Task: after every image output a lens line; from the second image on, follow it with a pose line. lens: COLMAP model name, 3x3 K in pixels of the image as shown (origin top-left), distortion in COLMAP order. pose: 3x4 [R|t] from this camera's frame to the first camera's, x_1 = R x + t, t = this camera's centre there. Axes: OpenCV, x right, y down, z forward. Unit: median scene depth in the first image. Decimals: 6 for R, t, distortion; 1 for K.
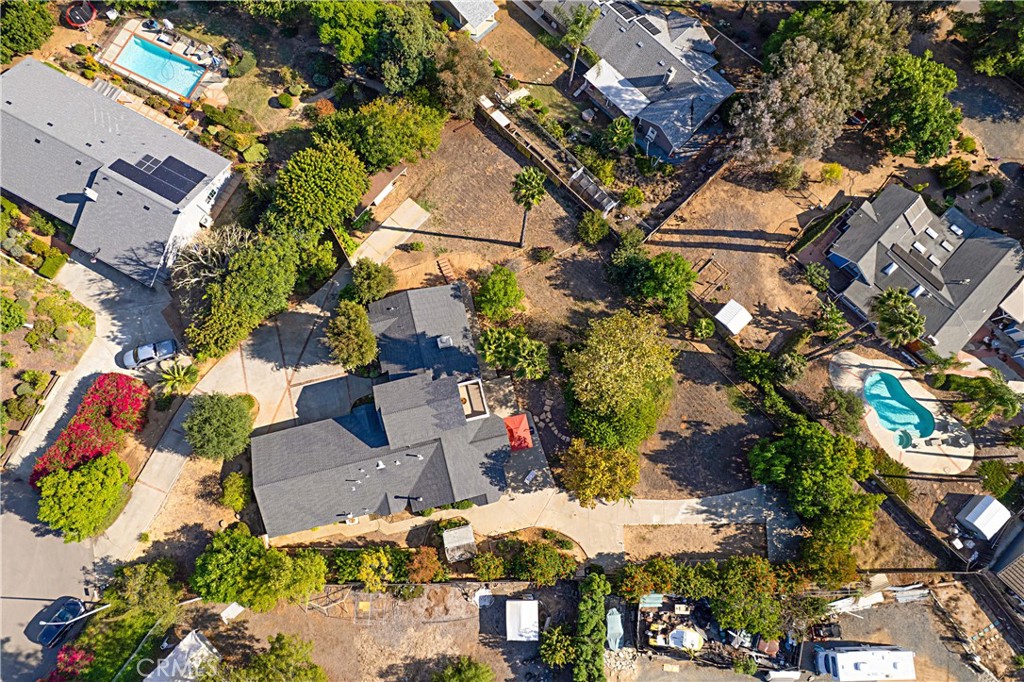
lens RADIAL K [[656.1, 0, 512.0], [0, 656.1, 341.0], [0, 0, 1]] dist [-0.006234, 0.000049]
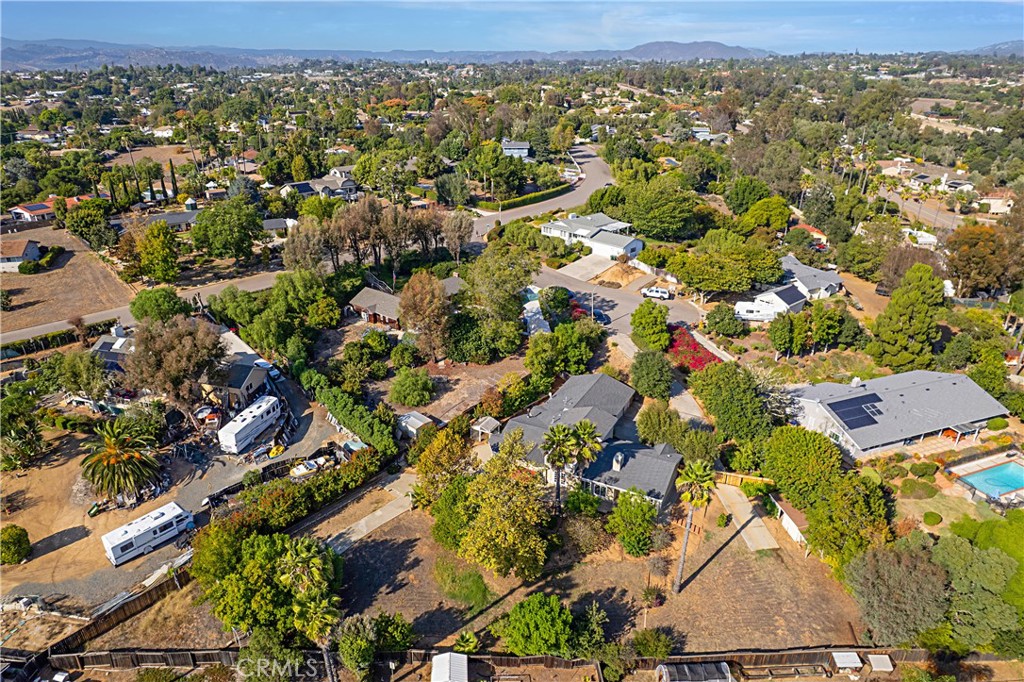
lens RADIAL K [[656.1, 0, 512.0], [0, 656.1, 341.0], [0, 0, 1]] dist [-0.006234, 0.000049]
pose [[-0.648885, 0.313653, -0.693232, 0.693746], [-0.752891, -0.132937, 0.644580, -0.527721], [0.110018, 0.940186, 0.322407, 0.393121]]
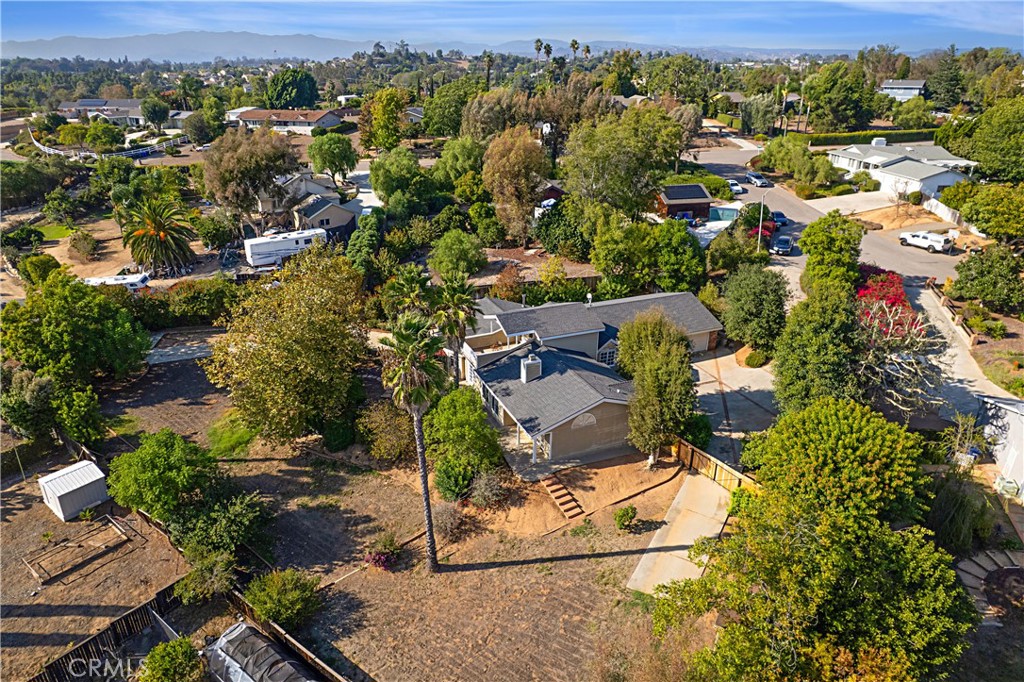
lens RADIAL K [[656.1, 0, 512.0], [0, 656.1, 341.0], [0, 0, 1]] dist [-0.006234, 0.000049]
pose [[-0.984710, 0.076119, -0.156693, 0.021145], [-0.171446, -0.264039, 0.949152, -0.617673], [0.030875, 0.961504, 0.273052, 0.730669]]
